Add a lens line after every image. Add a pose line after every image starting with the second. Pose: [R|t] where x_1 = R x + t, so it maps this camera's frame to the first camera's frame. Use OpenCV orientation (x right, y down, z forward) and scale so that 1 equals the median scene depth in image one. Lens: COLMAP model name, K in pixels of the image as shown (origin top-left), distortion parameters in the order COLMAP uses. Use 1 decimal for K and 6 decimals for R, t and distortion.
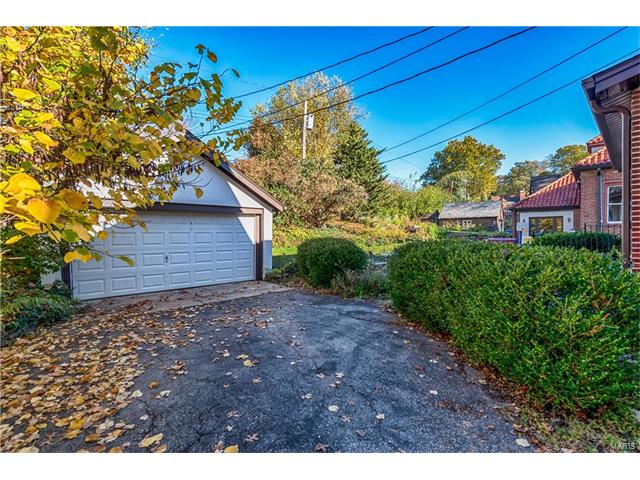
lens RADIAL K [[318.8, 0, 318.8], [0, 318.8, 237.7], [0, 0, 1]] dist [-0.000006, -0.000001]
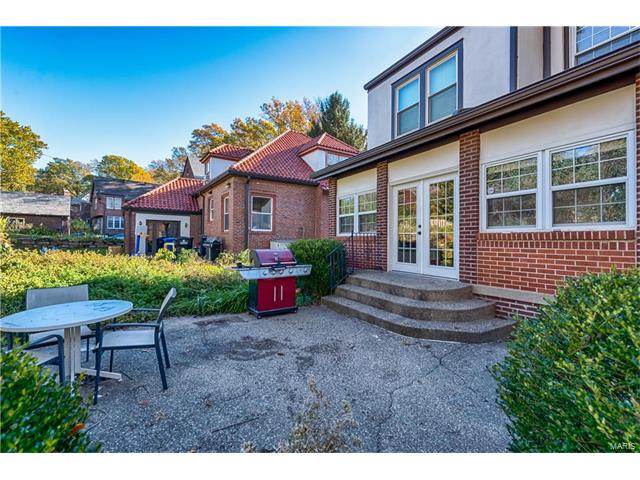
lens RADIAL K [[291.5, 0, 320.3], [0, 291.5, 238.7], [0, 0, 1]] dist [0.013766, 0.000117]
pose [[0.247943, 0.010951, 0.968713, 0.010196], [-0.002220, 0.999940, -0.010736, -0.003302], [-0.968772, 0.000512, 0.247952, 0.204854]]
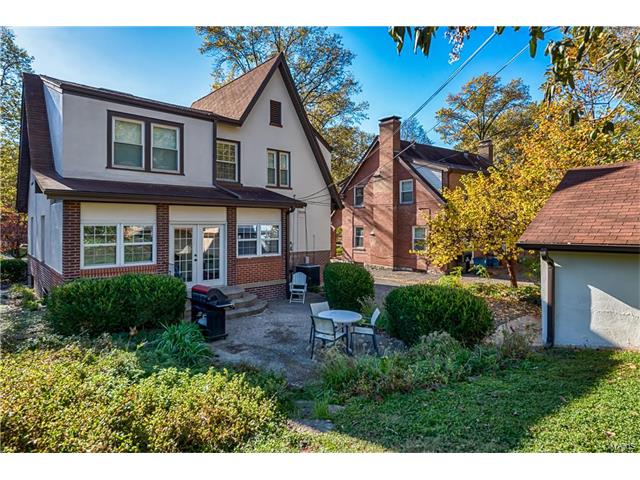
lens RADIAL K [[391.6, 0, 318.2], [0, 391.6, 226.1], [0, 0, 1]] dist [0.029517, -0.001874]
pose [[-0.999225, 0.001197, 0.039342, 0.251757], [0.001613, 0.999943, 0.010526, -0.149081], [-0.039327, 0.010582, -0.999170, 1.431468]]
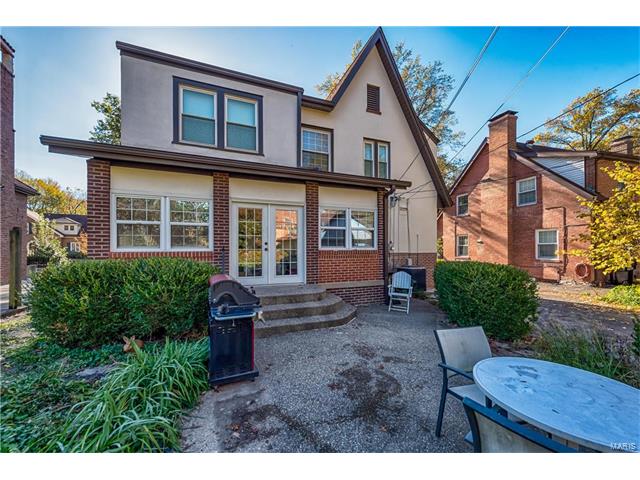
lens RADIAL K [[260.6, 0, 318.2], [0, 260.6, 249.4], [0, 0, 1]] dist [0.012116, -0.000778]
pose [[-0.925354, 0.005517, 0.379064, 0.319482], [0.006859, 0.999974, 0.002190, -0.024147], [-0.379043, 0.004626, -0.925368, 0.735466]]
